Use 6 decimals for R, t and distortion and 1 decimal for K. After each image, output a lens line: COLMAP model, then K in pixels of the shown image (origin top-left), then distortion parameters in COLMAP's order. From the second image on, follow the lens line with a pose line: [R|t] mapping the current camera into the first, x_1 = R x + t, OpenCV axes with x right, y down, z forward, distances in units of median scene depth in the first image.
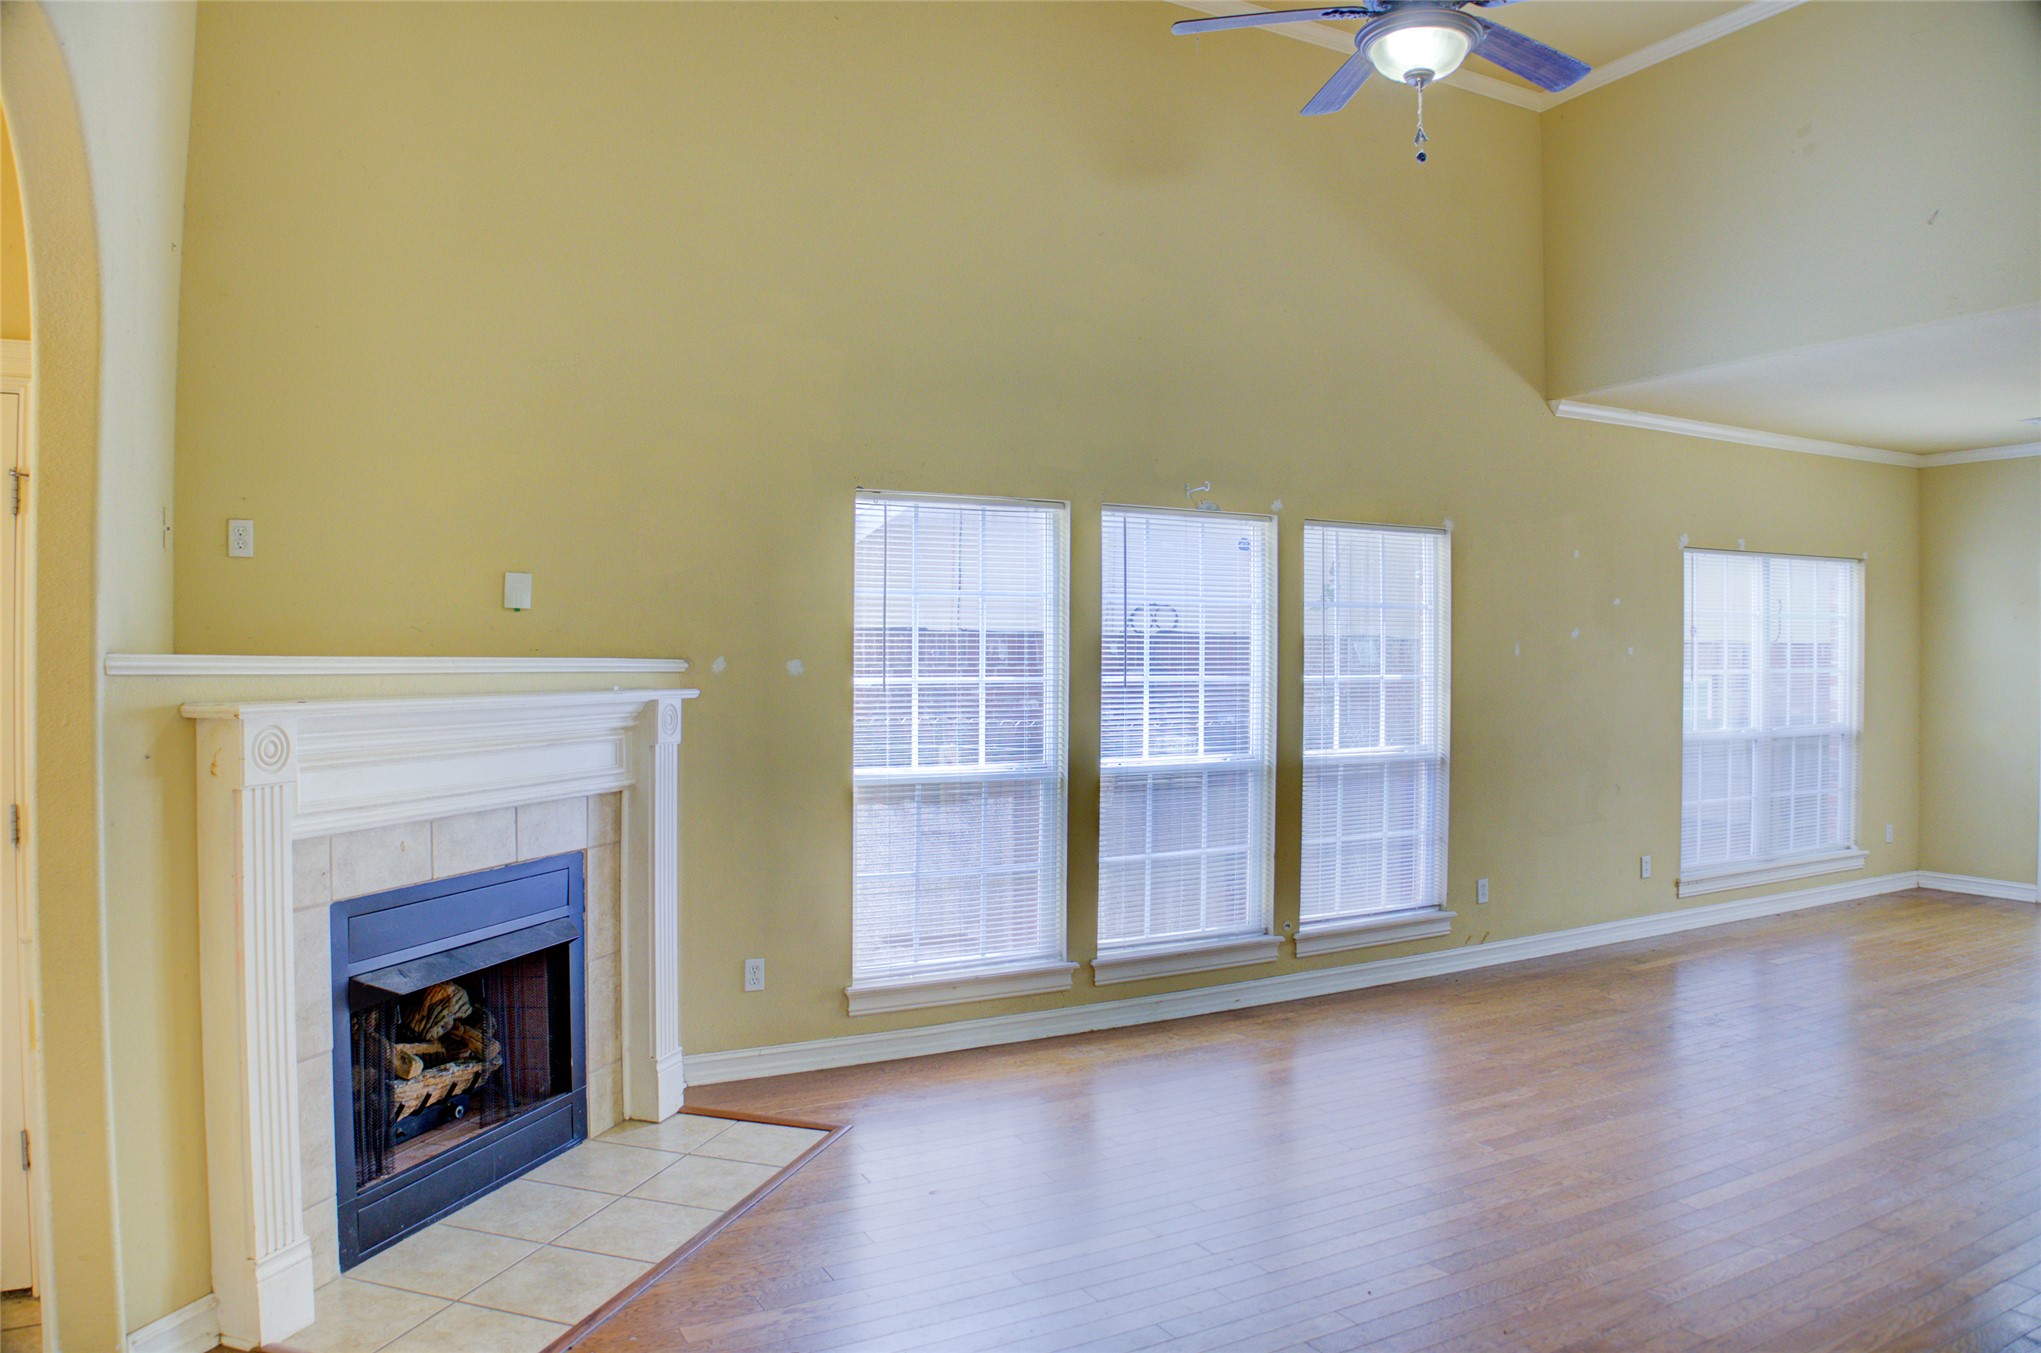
lens RADIAL K [[1441.9, 0, 1020.5], [0, 1441.9, 676.5], [0, 0, 1]] dist [-0.154168, 0.084516]
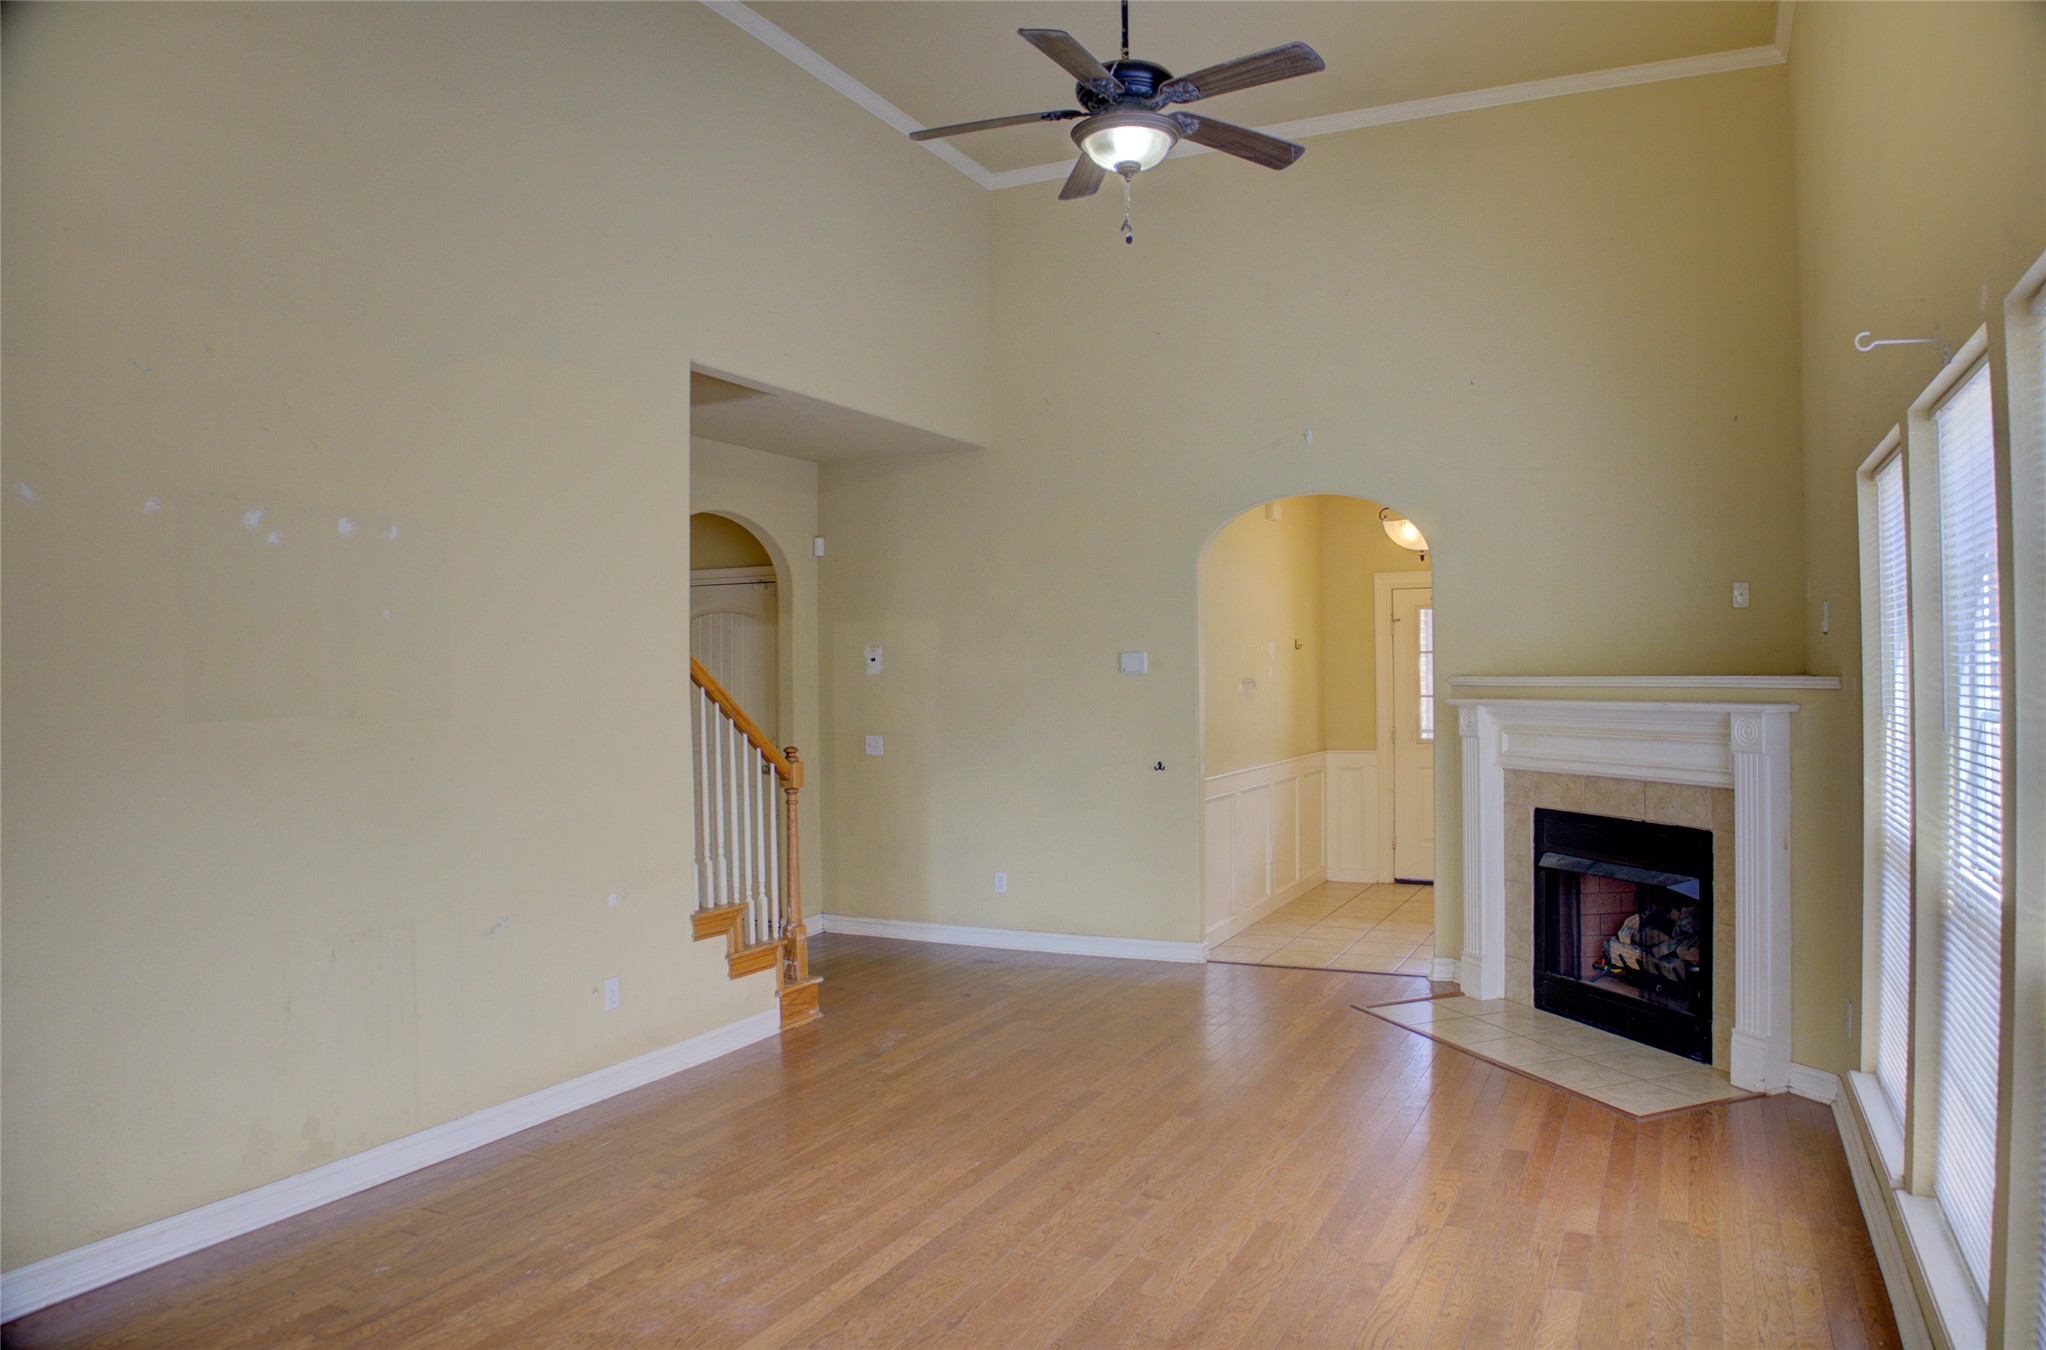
lens RADIAL K [[1399.9, 0, 1023.0], [0, 1399.9, 675.0], [0, 0, 1]] dist [-0.001241, -0.000253]
pose [[-0.824984, 0.011212, -0.565045, 0.941390], [0.010164, 0.999936, 0.005001, -0.027216], [0.565065, -0.001617, -0.825045, 1.783922]]
